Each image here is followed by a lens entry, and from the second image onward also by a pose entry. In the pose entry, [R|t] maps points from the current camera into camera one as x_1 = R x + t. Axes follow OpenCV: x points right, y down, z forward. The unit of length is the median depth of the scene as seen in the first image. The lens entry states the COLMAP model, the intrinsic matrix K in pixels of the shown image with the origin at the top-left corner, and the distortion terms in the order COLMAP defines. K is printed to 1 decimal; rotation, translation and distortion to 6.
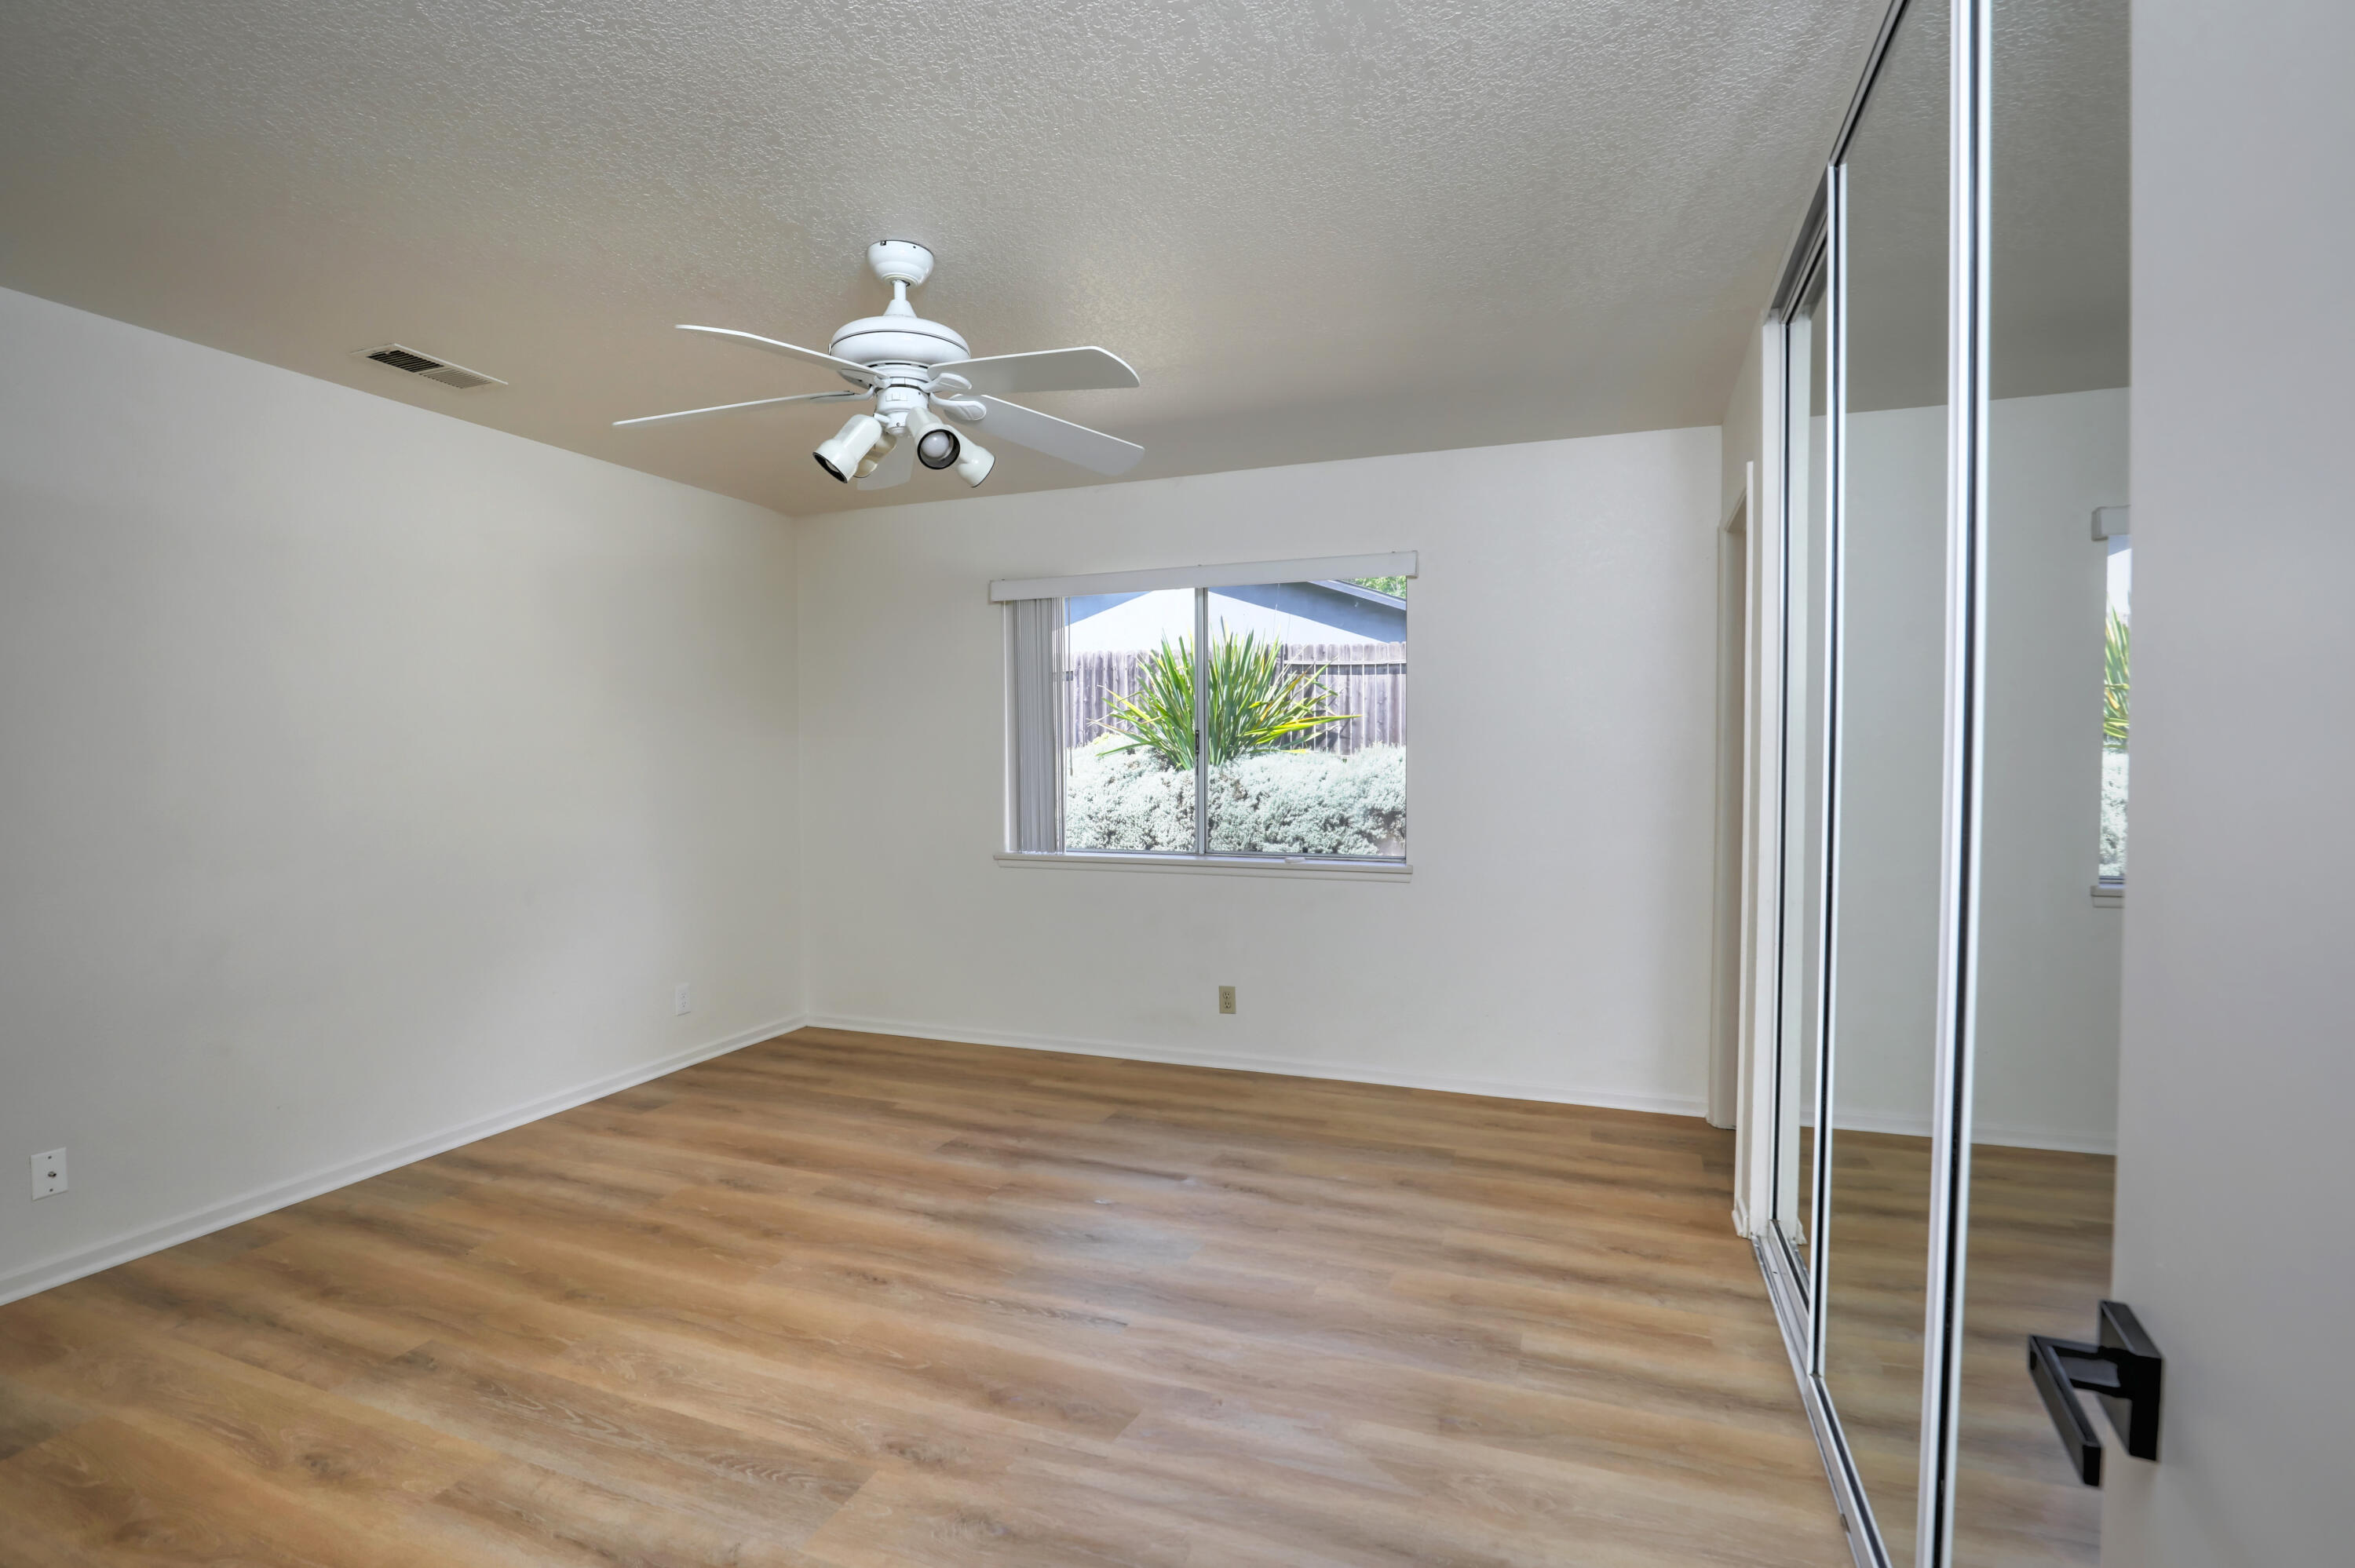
lens RADIAL K [[1077.0, 0, 1192.0], [0, 1077.0, 781.6], [0, 0, 1]] dist [-0.034321, 0.000853]
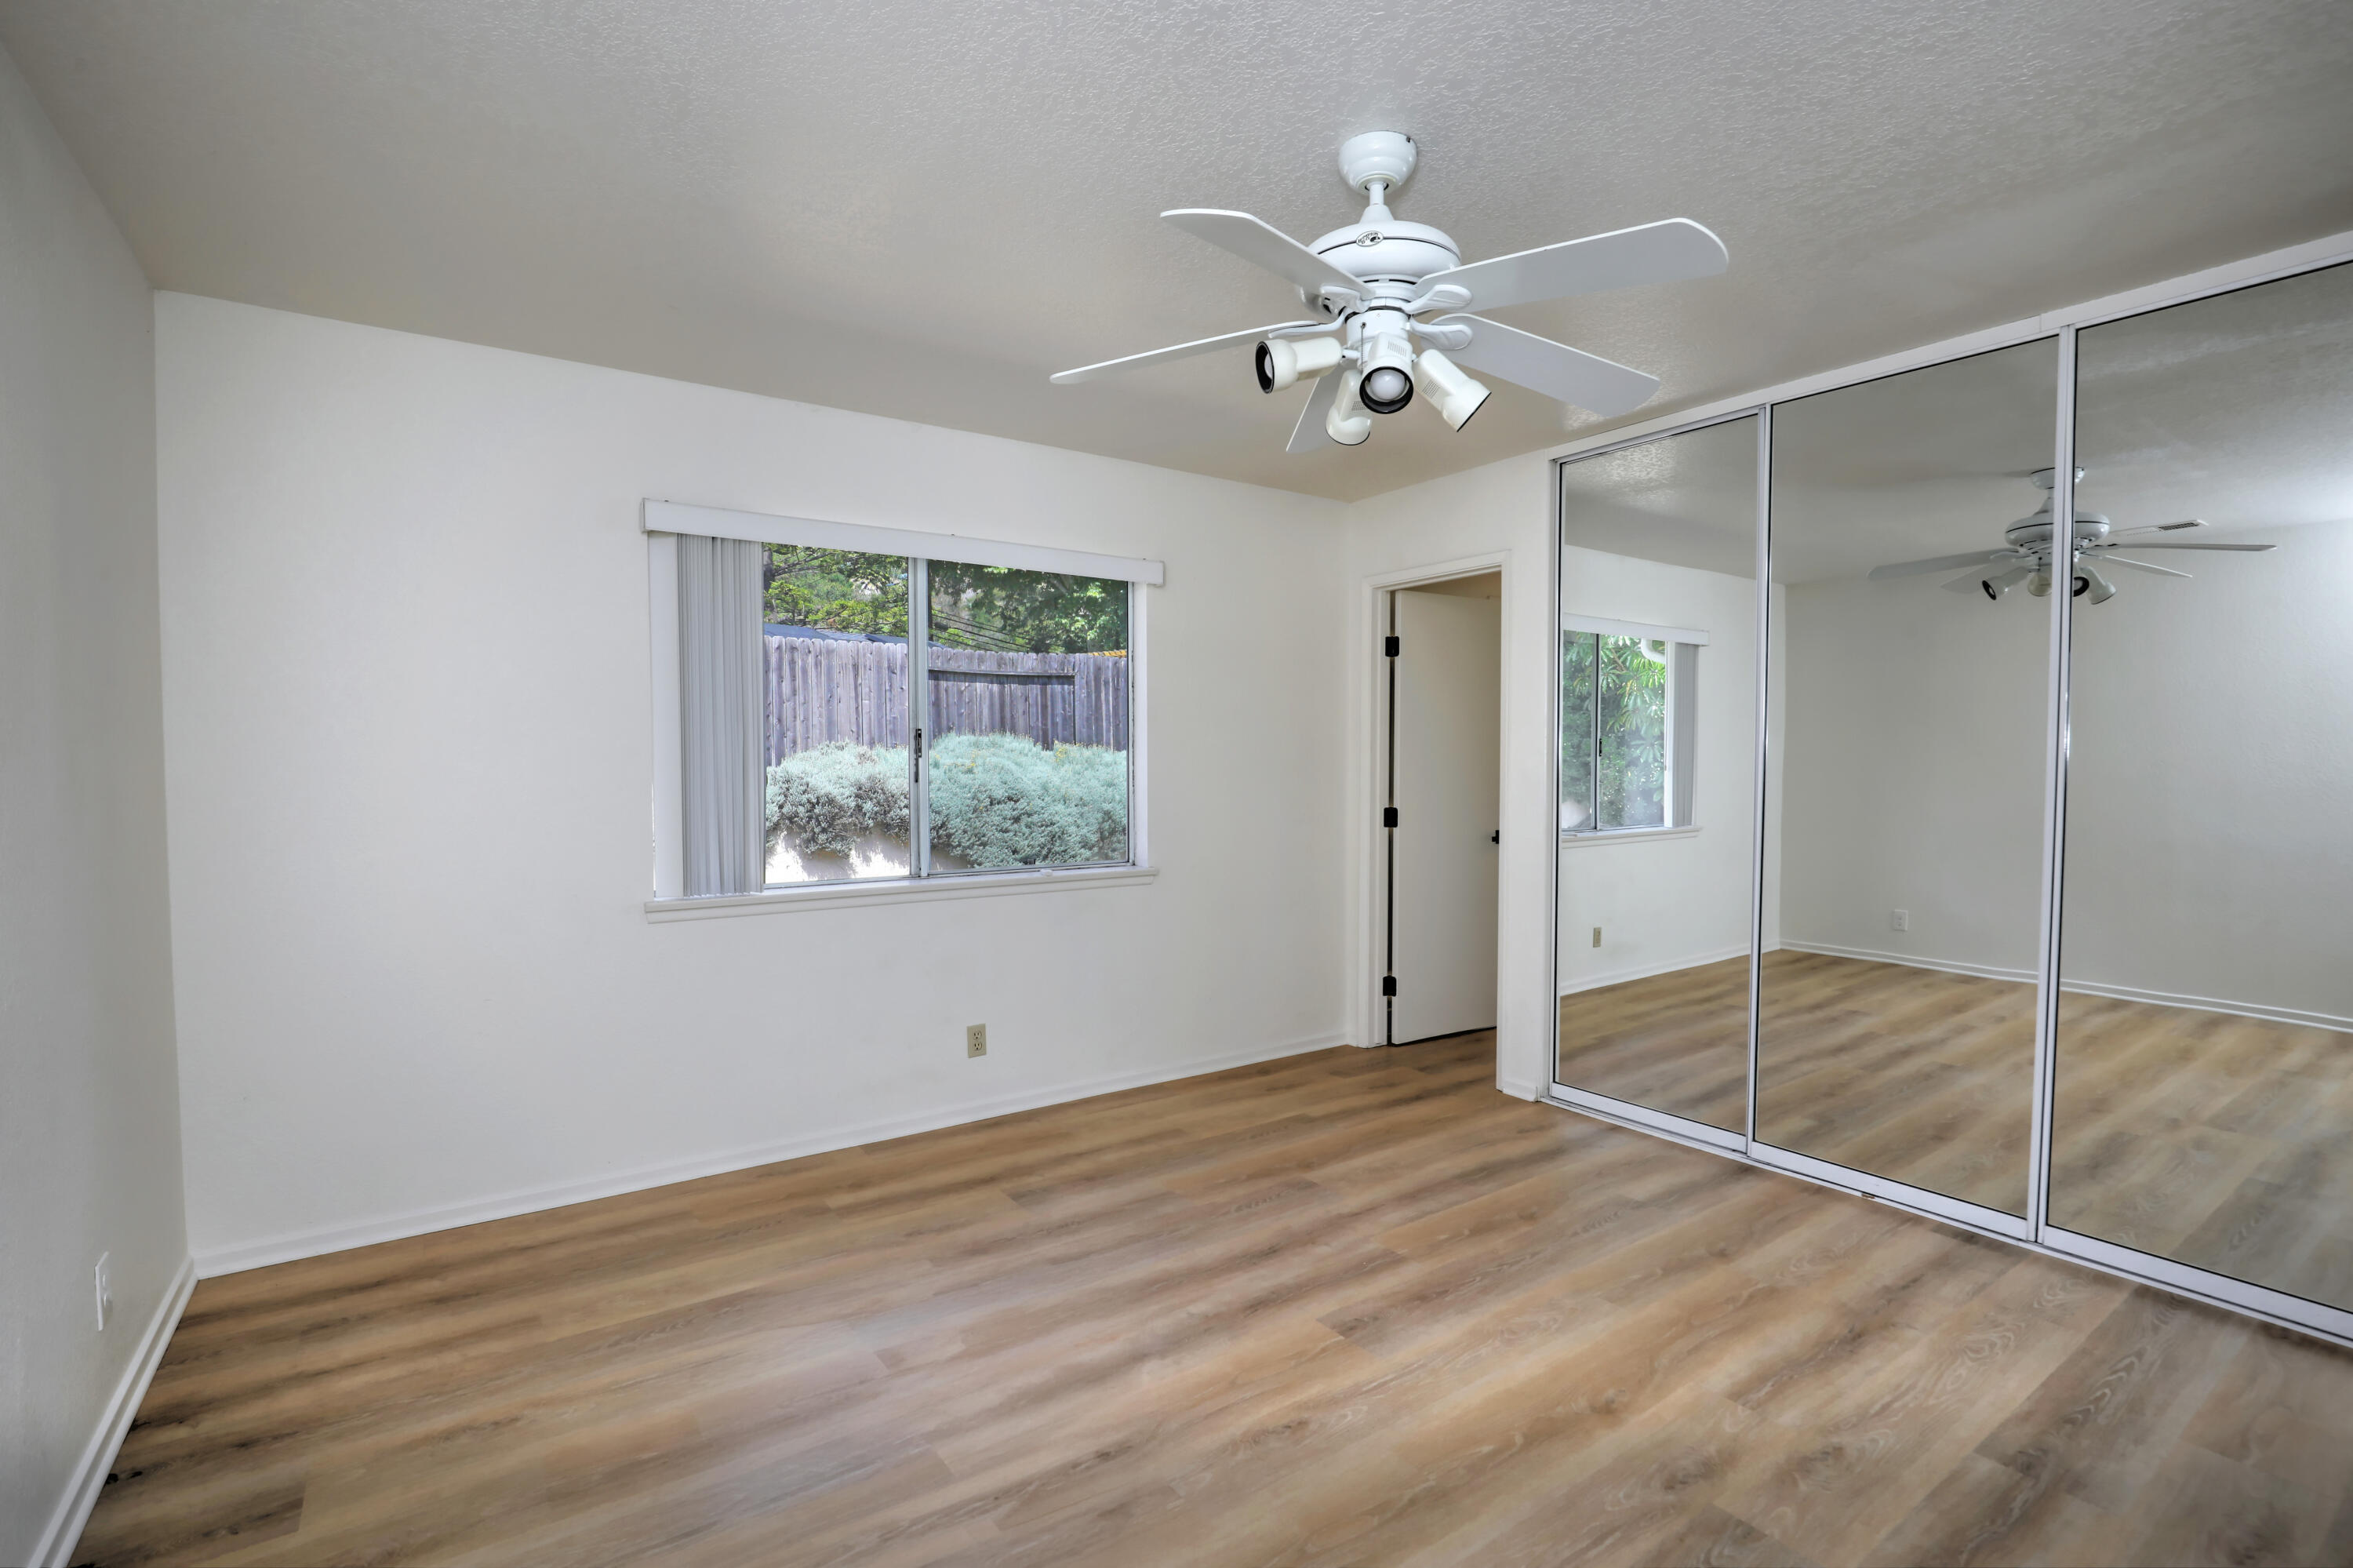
lens RADIAL K [[1076.3, 0, 1186.8], [0, 1076.3, 784.0], [0, 0, 1]] dist [-0.034321, 0.000853]
pose [[0.567568, -0.018177, 0.823126, -0.613022], [0.020420, 0.999759, 0.007998, -0.008141], [-0.823073, 0.012269, 0.567803, 0.386170]]
